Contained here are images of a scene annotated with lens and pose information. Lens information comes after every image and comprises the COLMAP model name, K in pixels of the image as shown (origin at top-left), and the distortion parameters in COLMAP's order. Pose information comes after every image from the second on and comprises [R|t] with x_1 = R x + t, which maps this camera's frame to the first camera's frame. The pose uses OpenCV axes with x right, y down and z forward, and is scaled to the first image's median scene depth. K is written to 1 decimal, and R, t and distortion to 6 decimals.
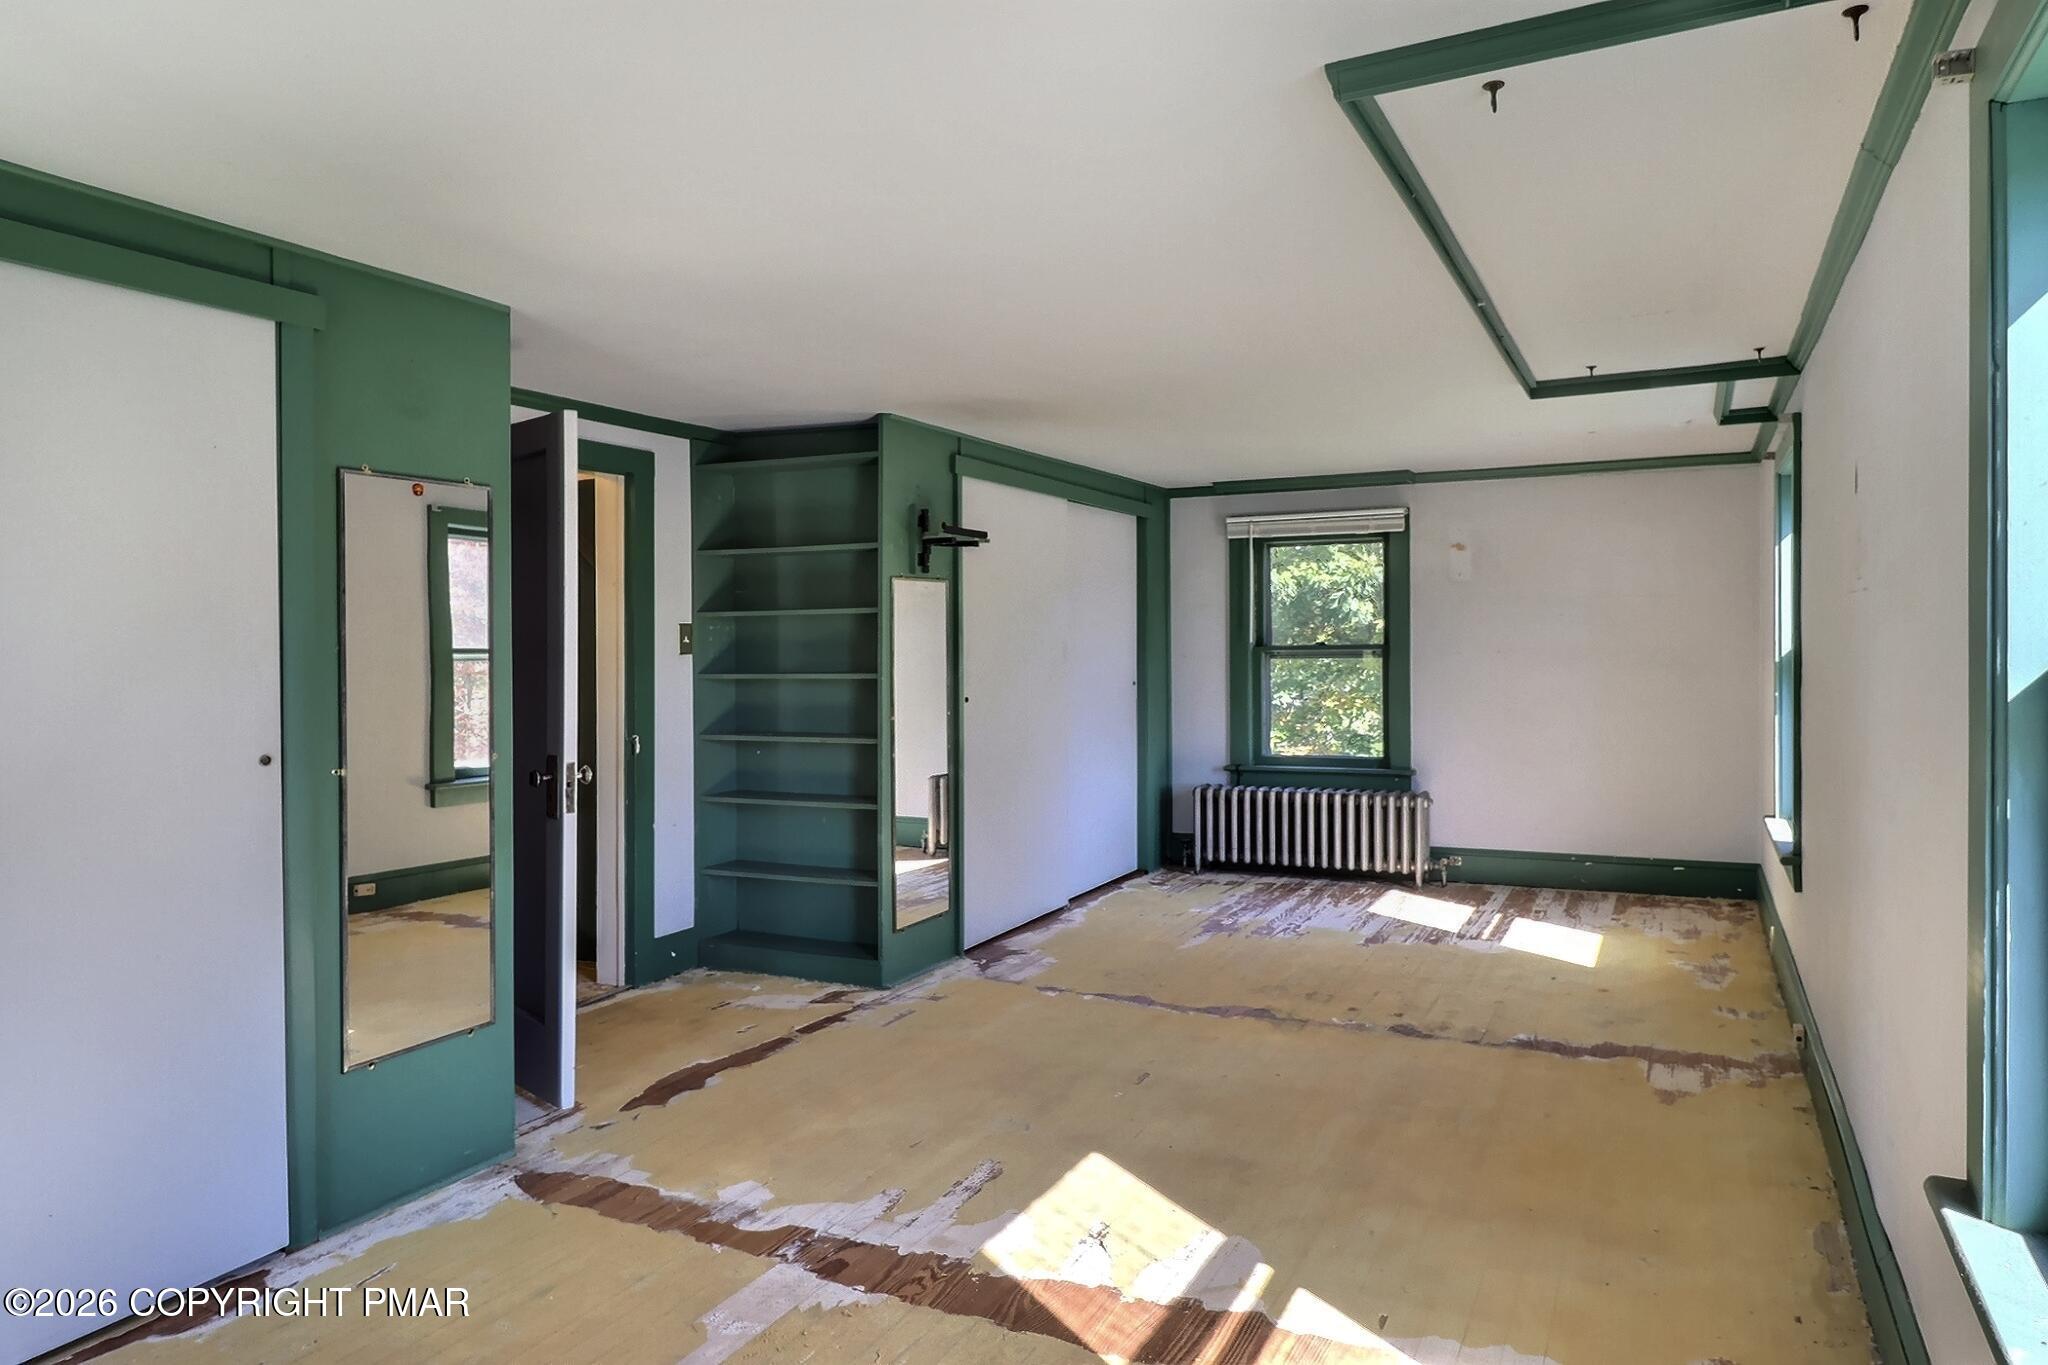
lens RADIAL K [[1228.5, 0, 1019.9], [0, 1228.5, 635.6], [0, 0, 1]] dist [-0.003694, -0.003388]
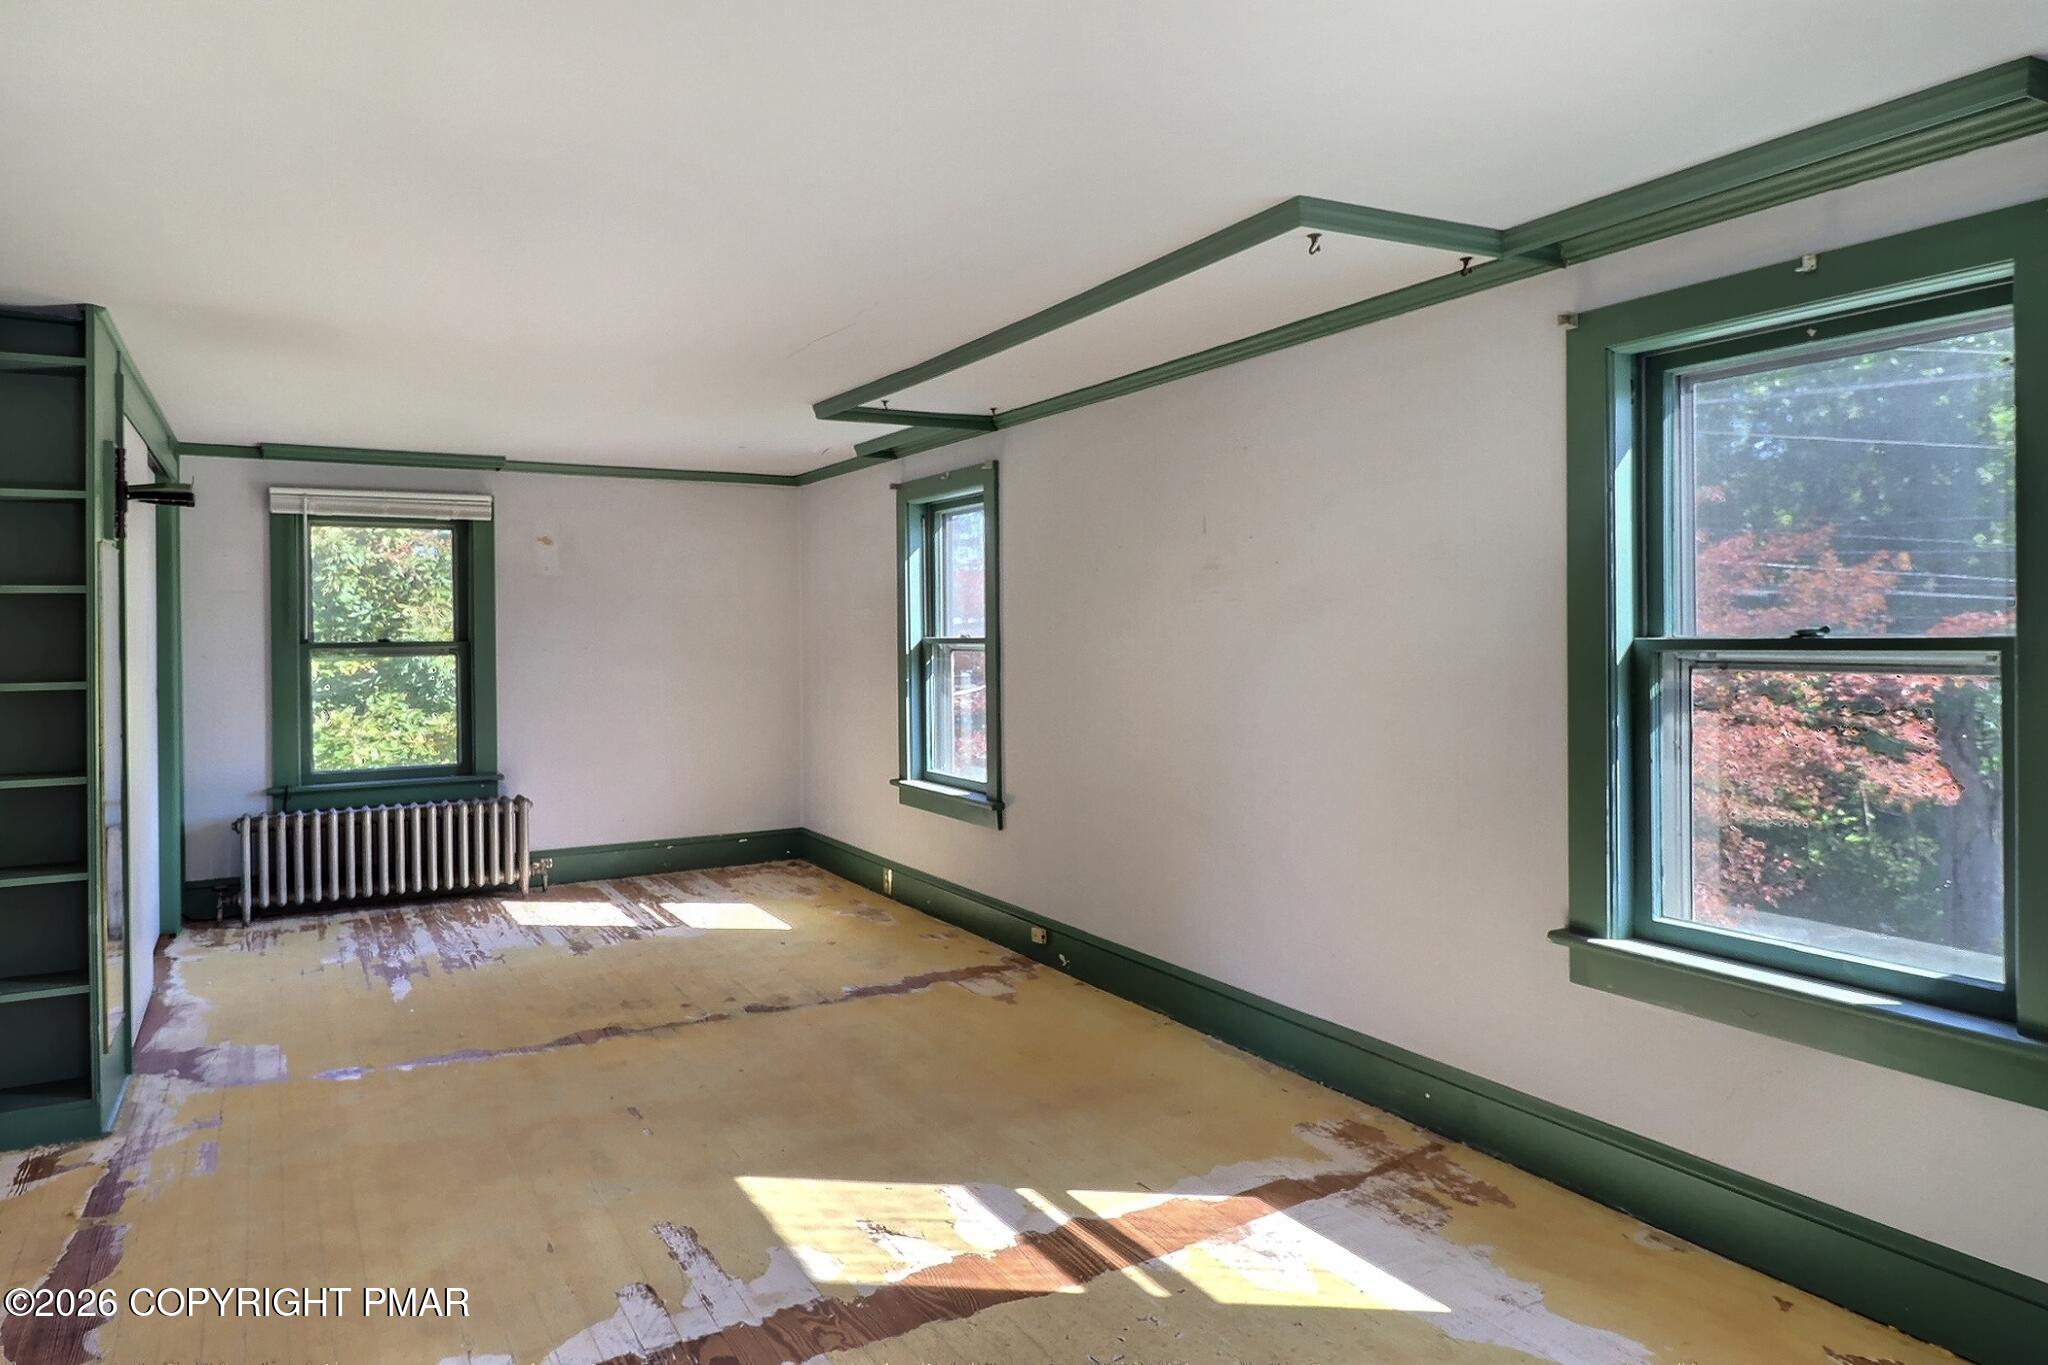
lens RADIAL K [[1346.9, 0, 899.2], [0, 1346.9, 622.4], [0, 0, 1]] dist [-0.002467, -0.005975]
pose [[0.601303, 0.010119, 0.798957, -0.528373], [-0.003101, 0.999942, -0.010331, 0.004439], [-0.799015, 0.003735, 0.601299, 0.215175]]
